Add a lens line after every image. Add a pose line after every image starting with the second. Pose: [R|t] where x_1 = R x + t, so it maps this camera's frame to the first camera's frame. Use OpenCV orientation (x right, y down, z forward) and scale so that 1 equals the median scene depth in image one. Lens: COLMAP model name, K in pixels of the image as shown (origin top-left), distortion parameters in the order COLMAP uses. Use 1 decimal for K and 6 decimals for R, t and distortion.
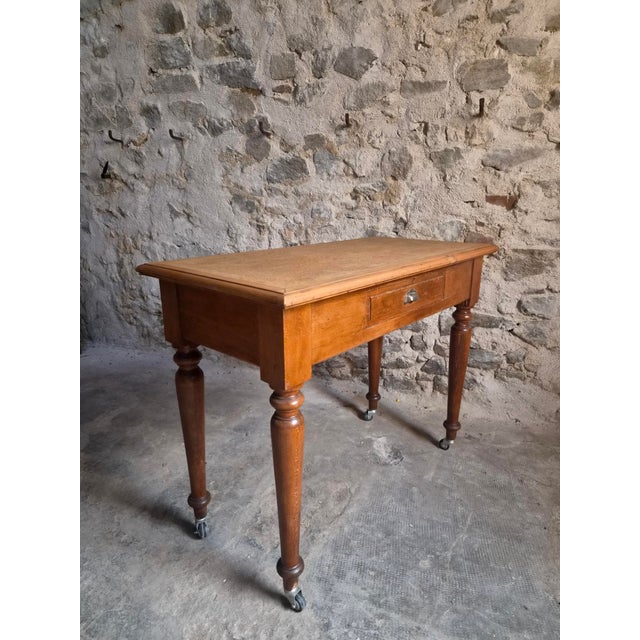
lens RADIAL K [[437.9, 0, 322.8], [0, 437.9, 325.3], [0, 0, 1]] dist [0.062863, -0.053042]
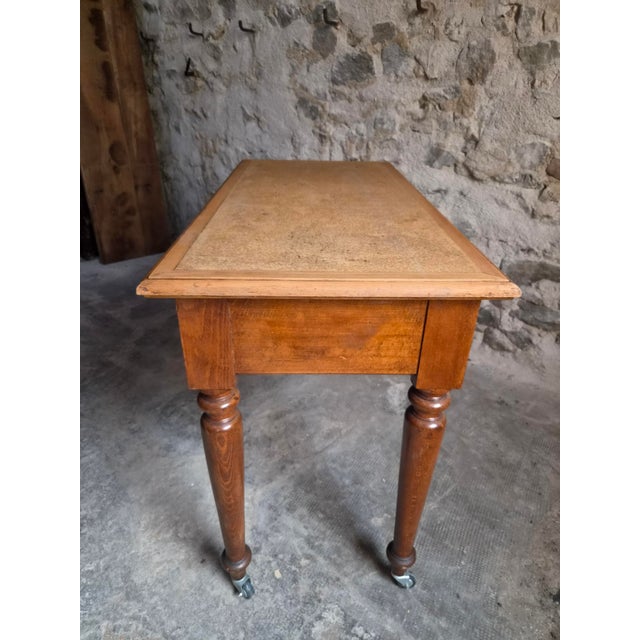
lens RADIAL K [[437.9, 0, 320.0], [0, 437.9, 322.3], [0, 0, 1]] dist [0.062863, -0.053042]
pose [[0.948039, 0.160117, -0.274928, 0.196335], [-0.100042, 0.970325, 0.220139, -0.060002], [0.302017, -0.181196, 0.935924, 0.078401]]
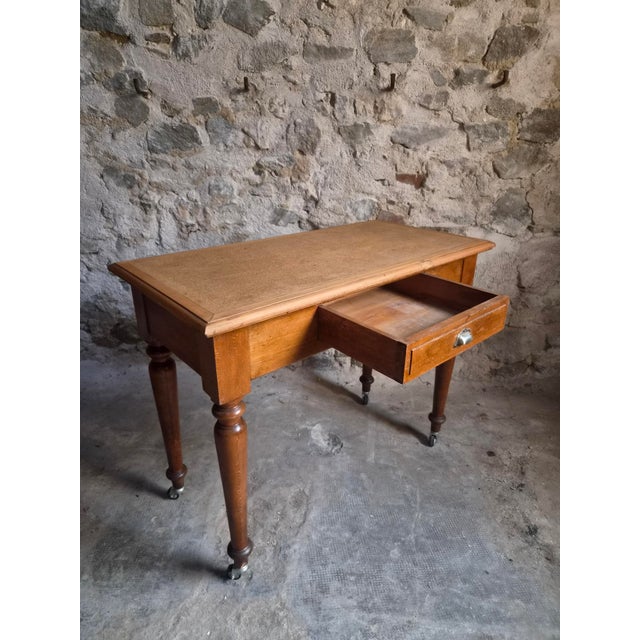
lens RADIAL K [[437.9, 0, 319.7], [0, 437.9, 322.4], [0, 0, 1]] dist [0.062863, -0.053042]
pose [[0.947906, -0.119490, 0.295291, -0.120033], [0.080477, 0.986740, 0.140950, -0.109756], [-0.308217, -0.109843, 0.944953, 0.071935]]
